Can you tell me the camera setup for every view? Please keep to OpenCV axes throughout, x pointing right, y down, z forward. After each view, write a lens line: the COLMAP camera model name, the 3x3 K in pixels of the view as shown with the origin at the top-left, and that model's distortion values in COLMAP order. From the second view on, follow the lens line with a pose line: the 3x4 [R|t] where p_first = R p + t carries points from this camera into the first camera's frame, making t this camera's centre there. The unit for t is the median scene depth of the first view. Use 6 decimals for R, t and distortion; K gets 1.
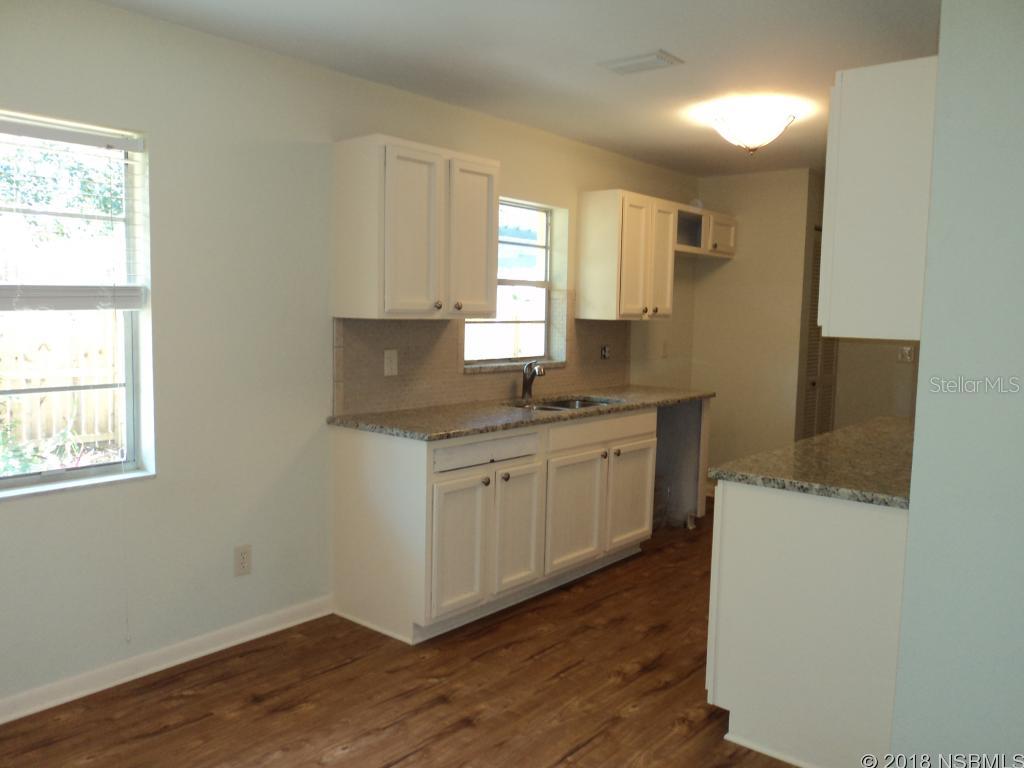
lens RADIAL K [[826.2, 0, 512.0], [0, 826.2, 384.0], [0, 0, 1]] dist [0.001231, -0.001188]
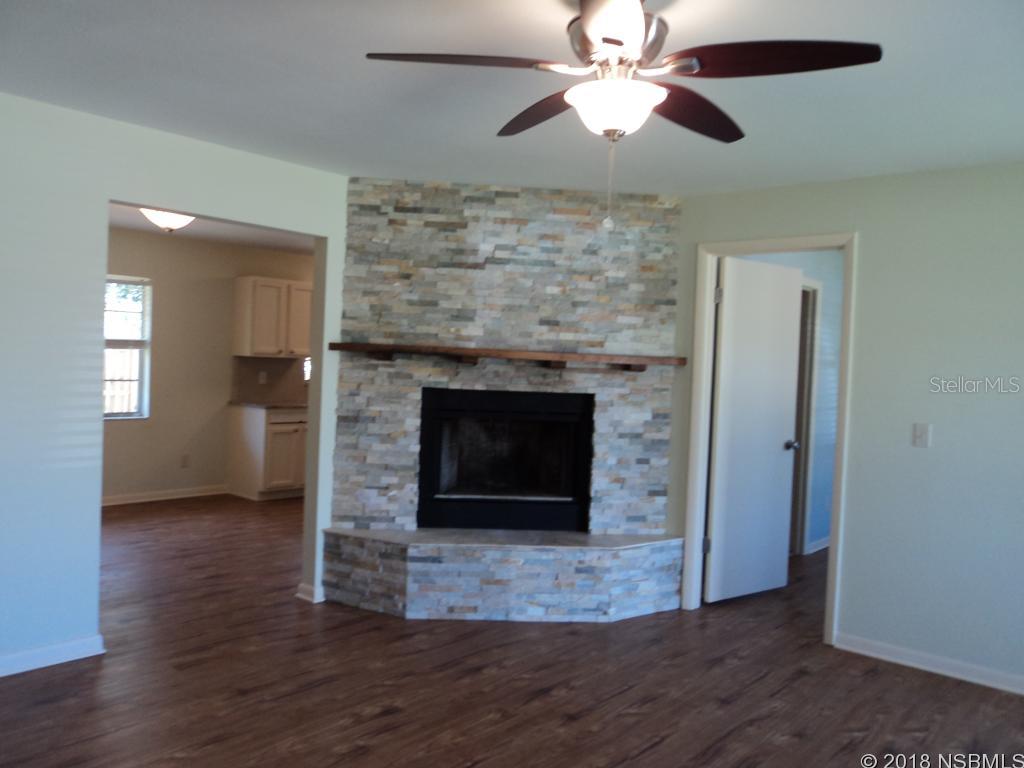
lens RADIAL K [[868.8, 0, 512.0], [0, 868.8, 384.0], [0, 0, 1]] dist [-0.000494, 0.001008]
pose [[0.999247, 0.027286, -0.027577, 0.620157], [-0.028953, 0.997659, -0.061958, 0.122888], [0.025822, 0.062710, 0.997698, -1.340477]]
